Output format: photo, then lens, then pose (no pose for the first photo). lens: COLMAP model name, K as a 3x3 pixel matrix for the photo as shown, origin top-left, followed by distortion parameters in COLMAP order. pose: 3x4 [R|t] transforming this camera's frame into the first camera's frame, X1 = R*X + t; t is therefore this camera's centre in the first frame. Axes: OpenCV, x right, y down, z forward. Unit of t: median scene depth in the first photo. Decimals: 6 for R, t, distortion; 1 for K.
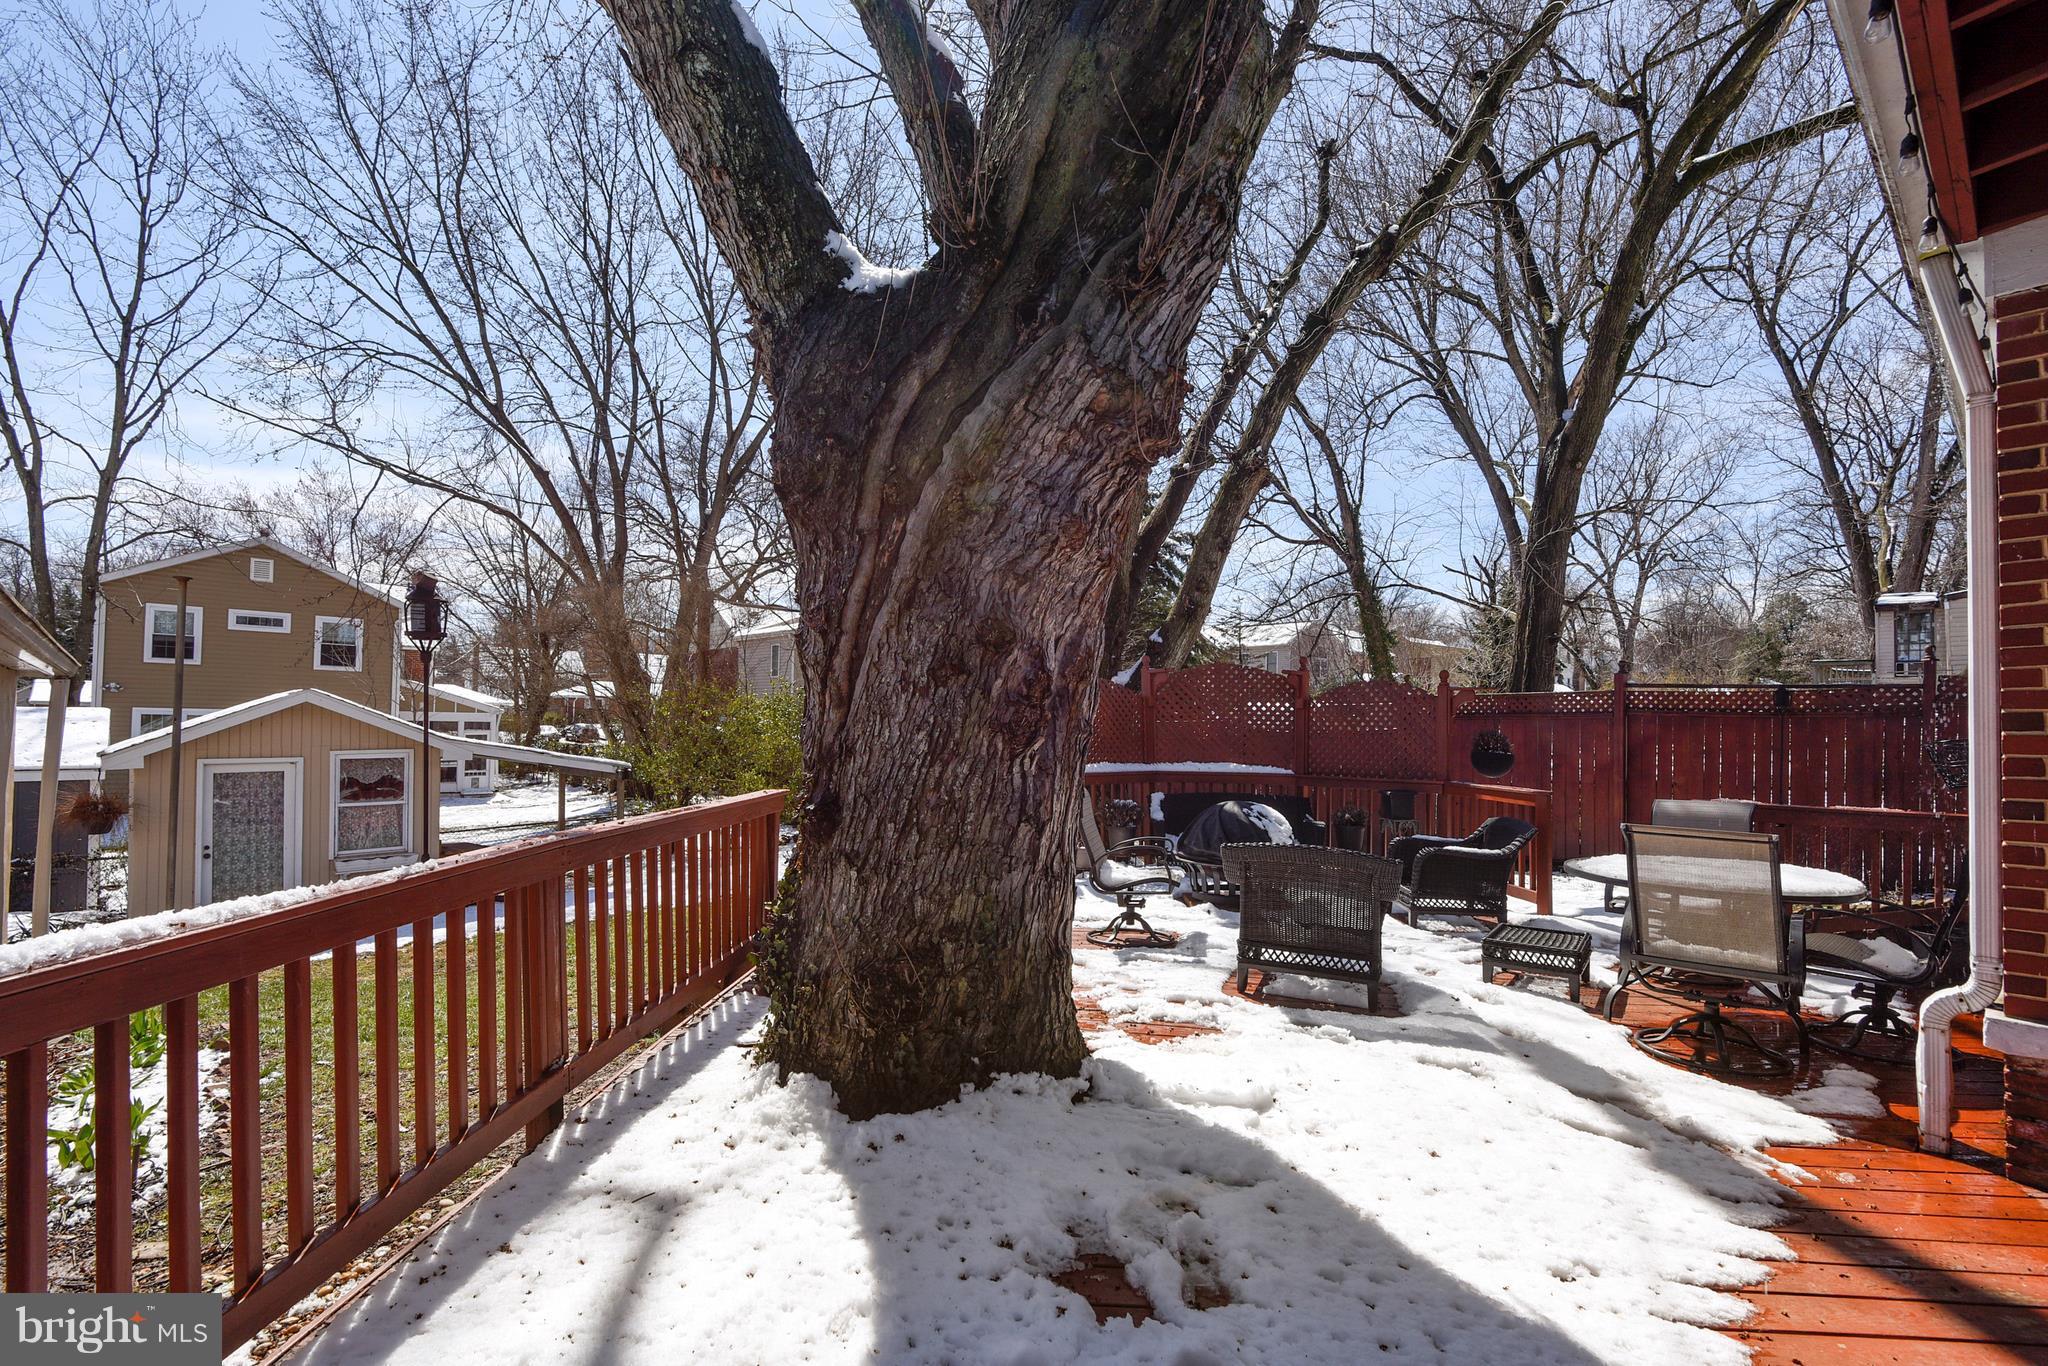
lens RADIAL K [[932.0, 0, 1026.6], [0, 932.0, 702.0], [0, 0, 1]] dist [-0.000695, -0.000299]
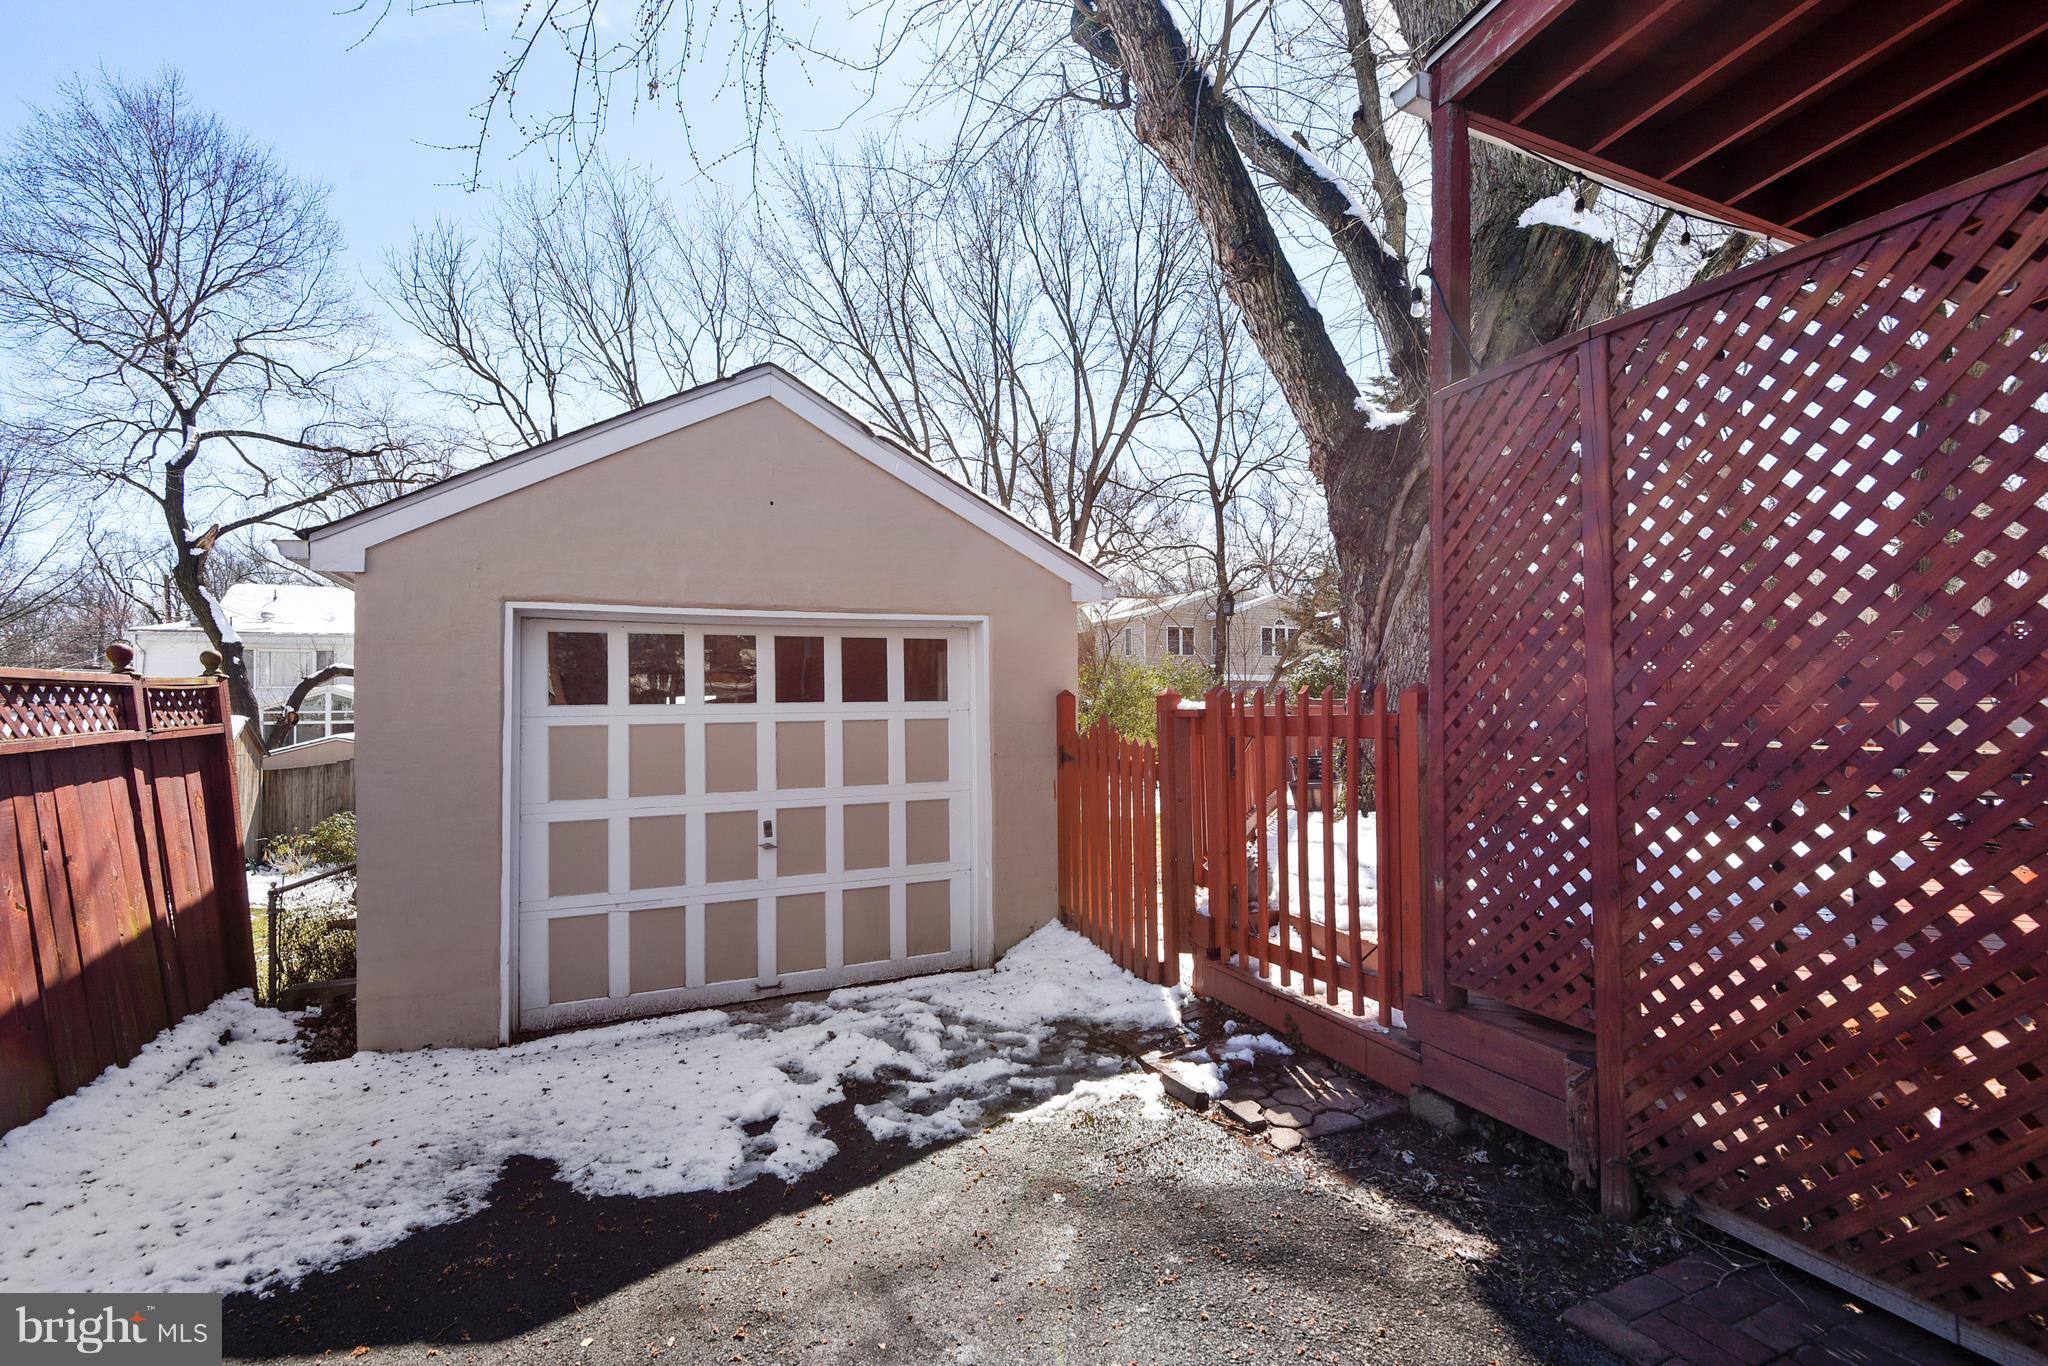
lens RADIAL K [[941.1, 0, 1024.0], [0, 941.1, 683.0], [0, 0, 1]] dist [0.039025, -0.000190]
pose [[0.951844, -0.033198, -0.304781, -0.285606], [0.032949, 0.999439, -0.005961, 0.075570], [0.304808, -0.004369, 0.952404, -1.084874]]
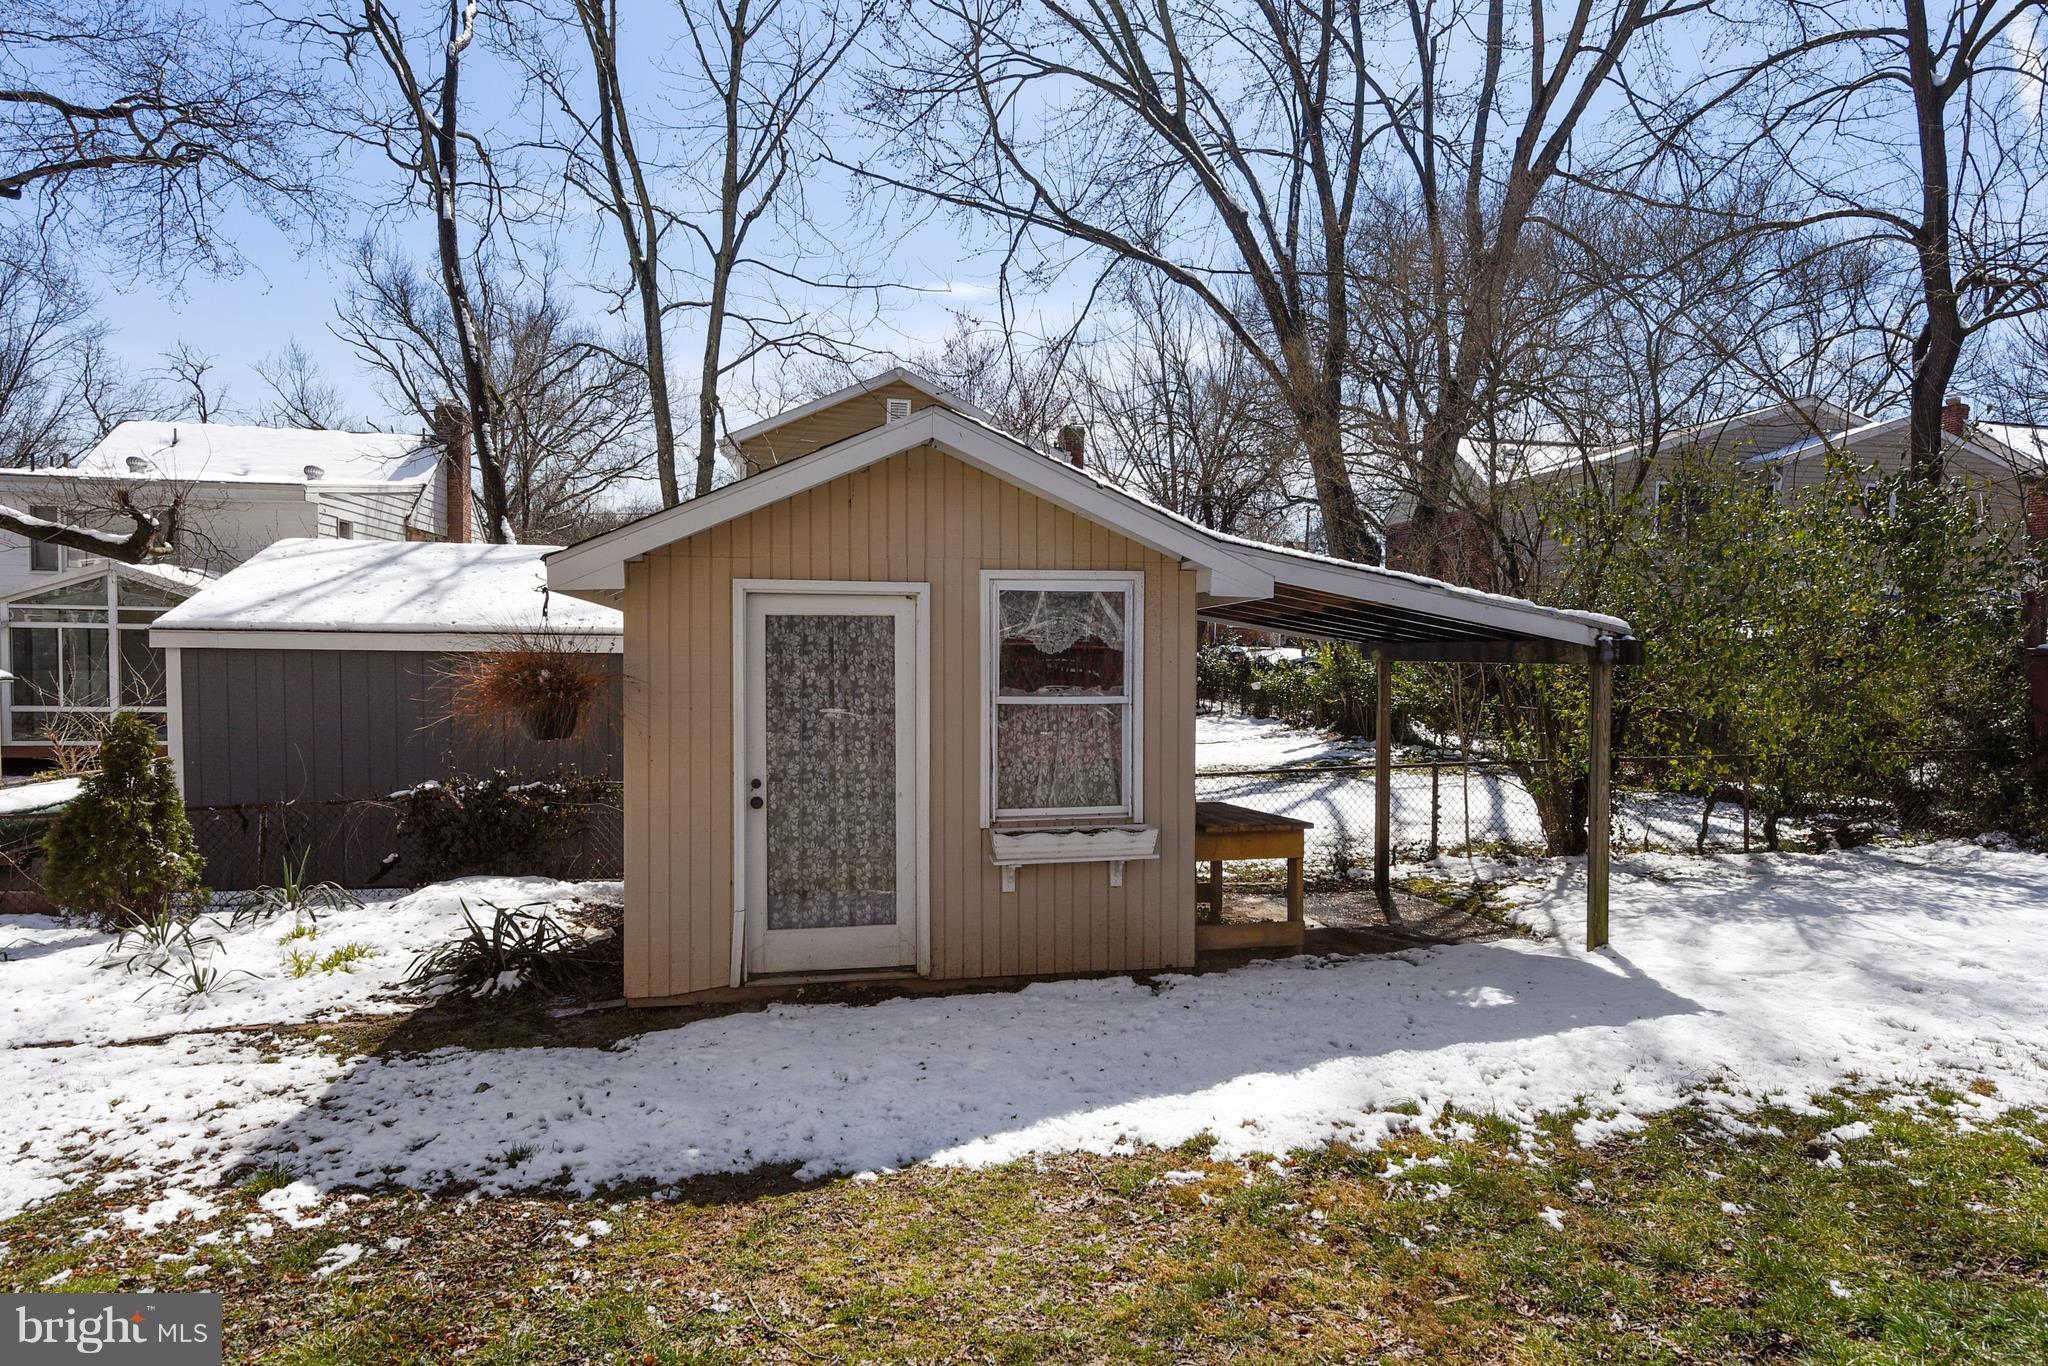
lens RADIAL K [[1099.0, 0, 1024.0], [0, 1099.0, 683.0], [0, 0, 1]] dist [0.000212, -0.000298]
pose [[0.830595, 0.010331, -0.556781, -1.239689], [0.011876, 0.999272, 0.036258, 0.233183], [0.556750, -0.036728, 0.829868, 1.631129]]
